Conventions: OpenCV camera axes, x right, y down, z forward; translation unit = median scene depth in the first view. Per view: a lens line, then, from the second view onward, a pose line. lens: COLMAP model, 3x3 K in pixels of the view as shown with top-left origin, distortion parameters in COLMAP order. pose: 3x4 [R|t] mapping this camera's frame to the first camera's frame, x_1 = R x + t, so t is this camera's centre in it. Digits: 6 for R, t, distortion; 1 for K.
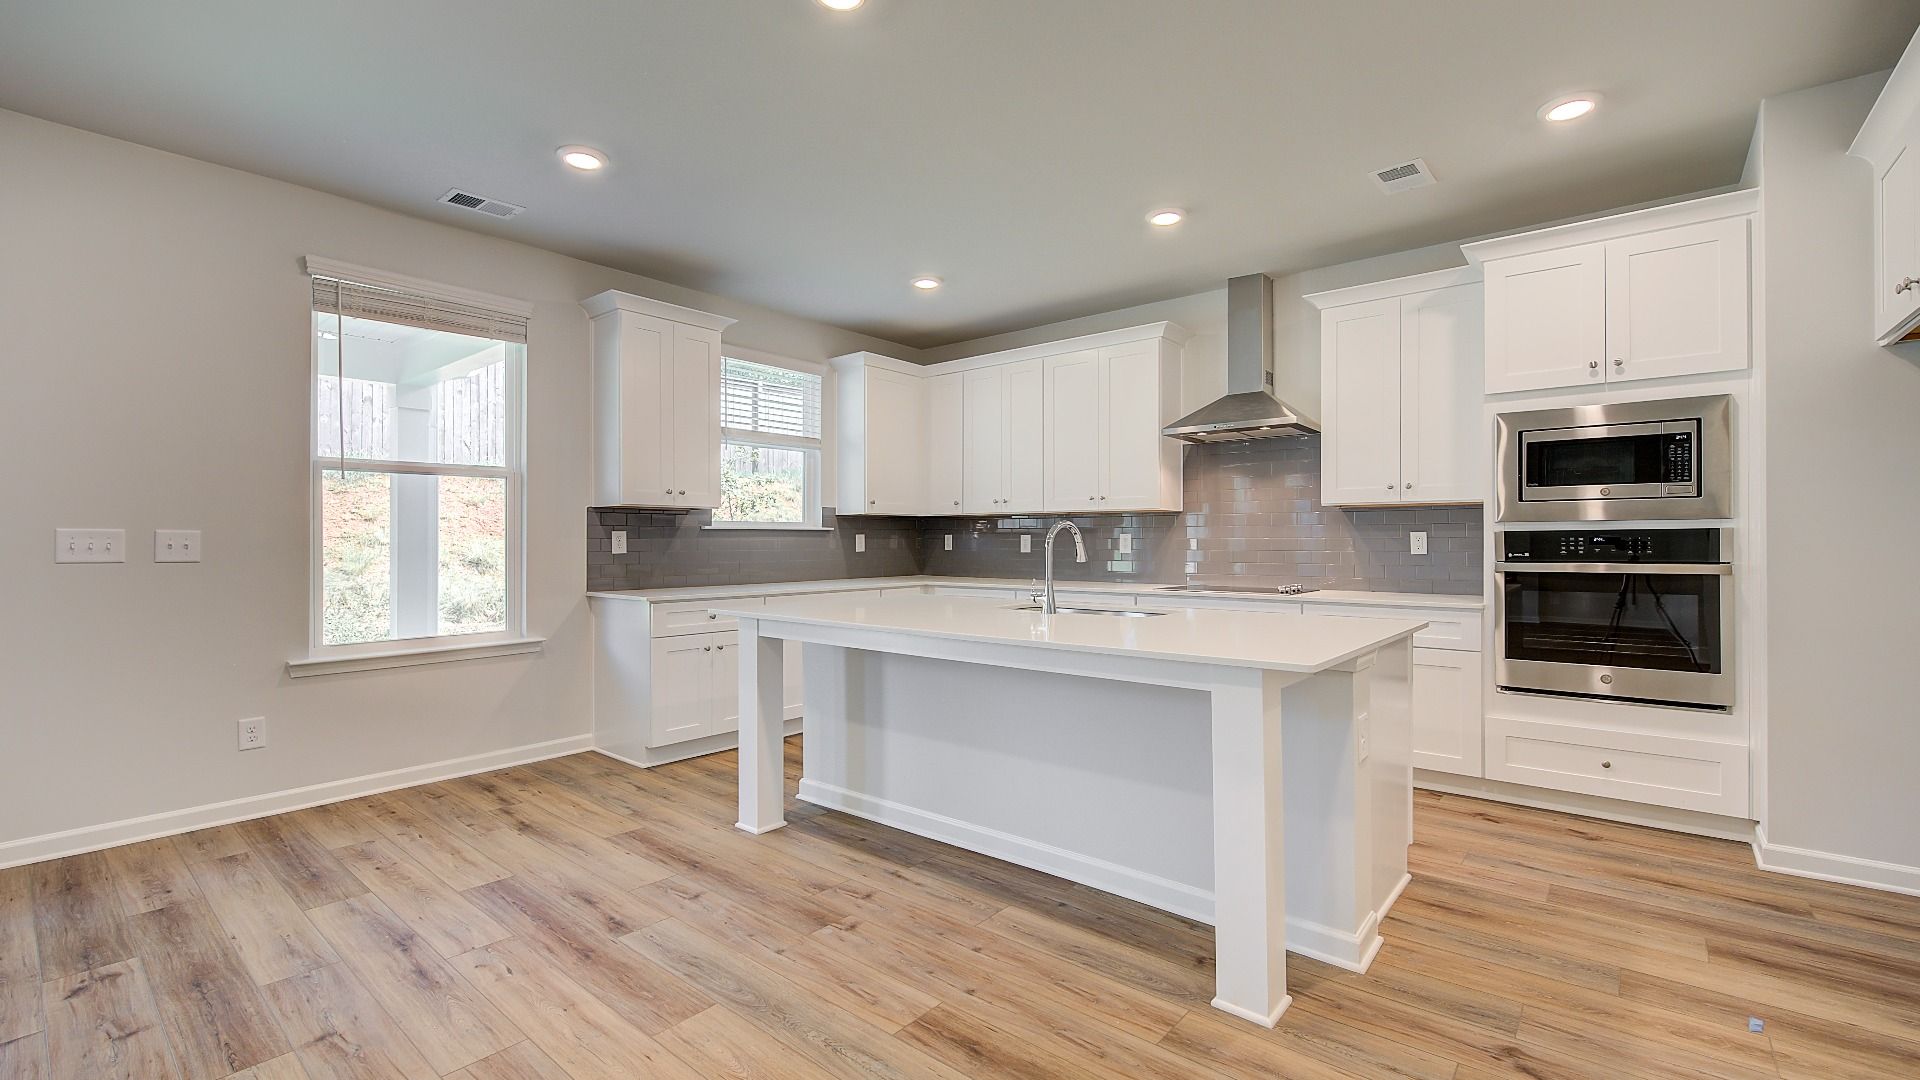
lens RADIAL K [[787.7, 0, 946.3], [0, 787.7, 540.0], [0, 0, 1]] dist [-0.004087, -0.000124]
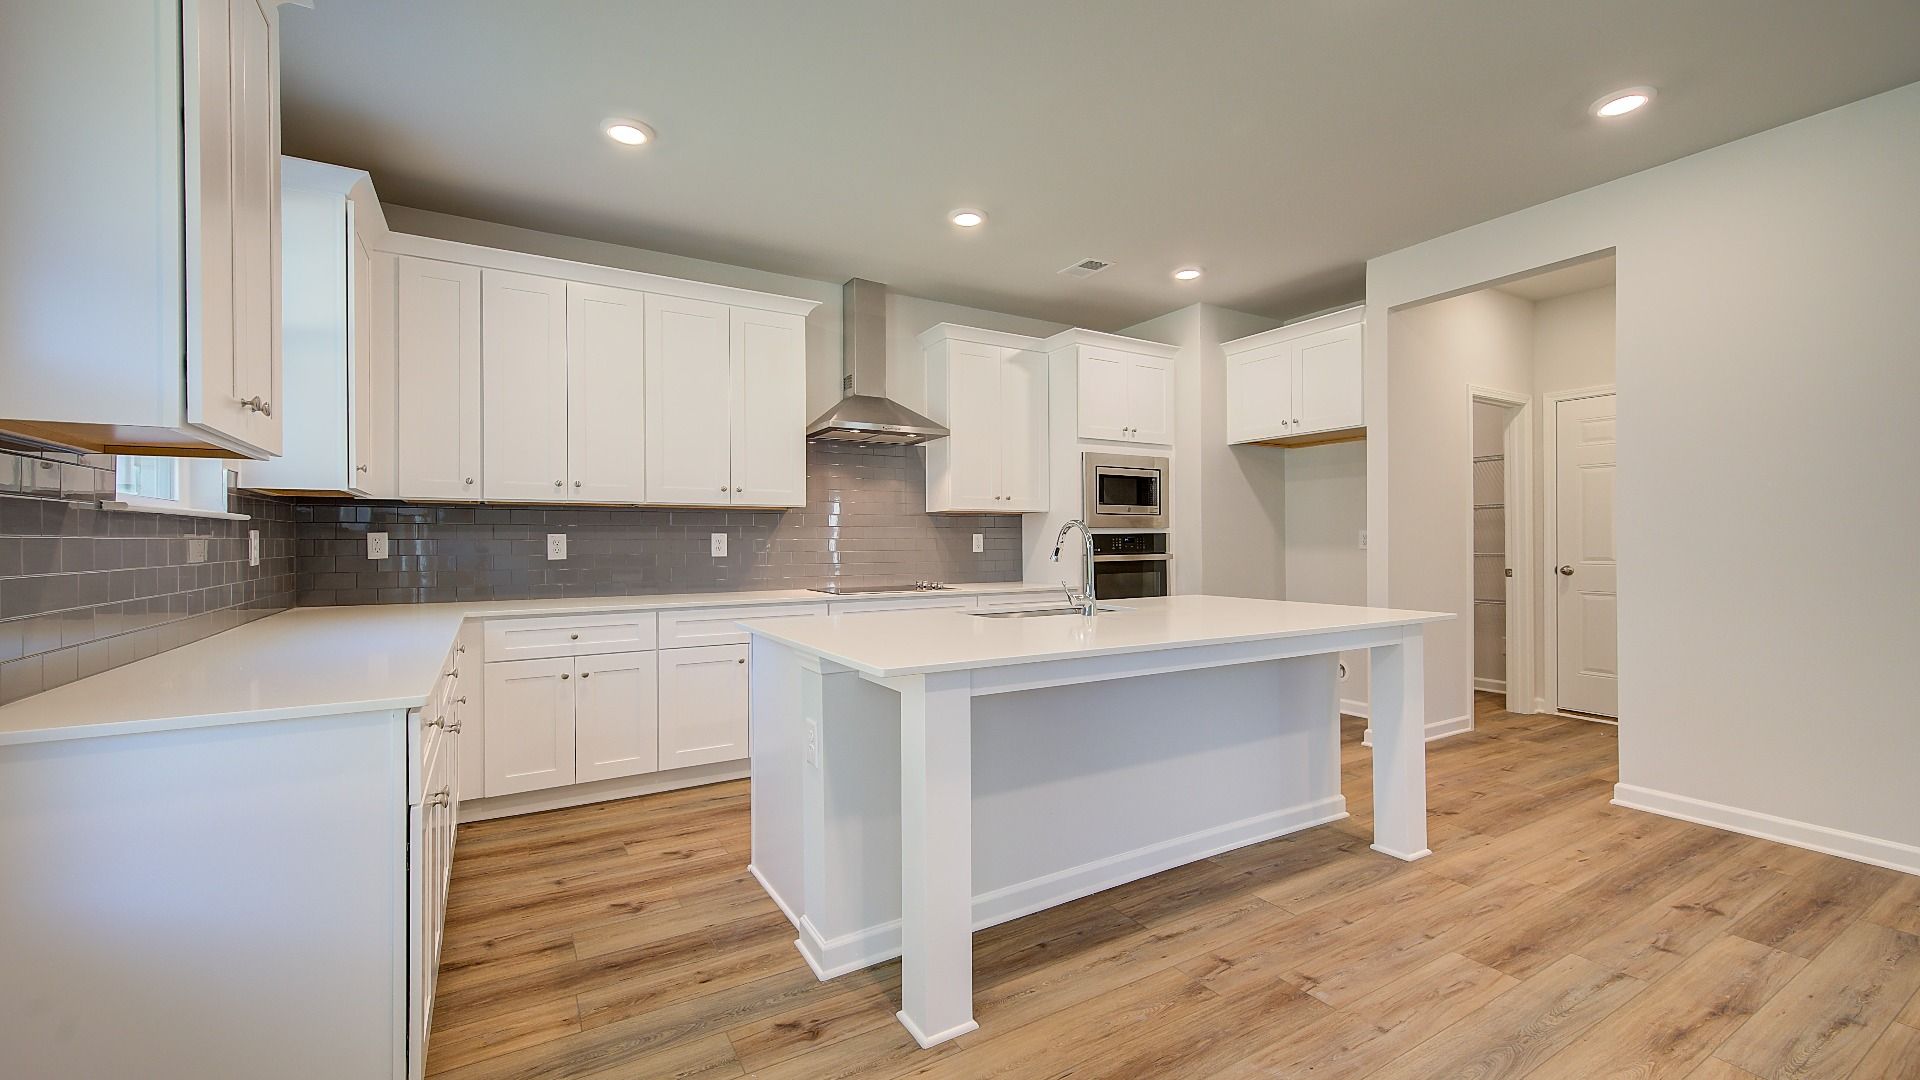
lens RADIAL K [[790.7, 0, 982.4], [0, 790.7, 540.0], [0, 0, 1]] dist [0.005031, 0.000162]
pose [[0.322398, 0.000456, 0.946604, -0.762524], [0.002105, 0.999997, -0.001198, 0.001228], [-0.946602, 0.002379, 0.322397, 0.750033]]
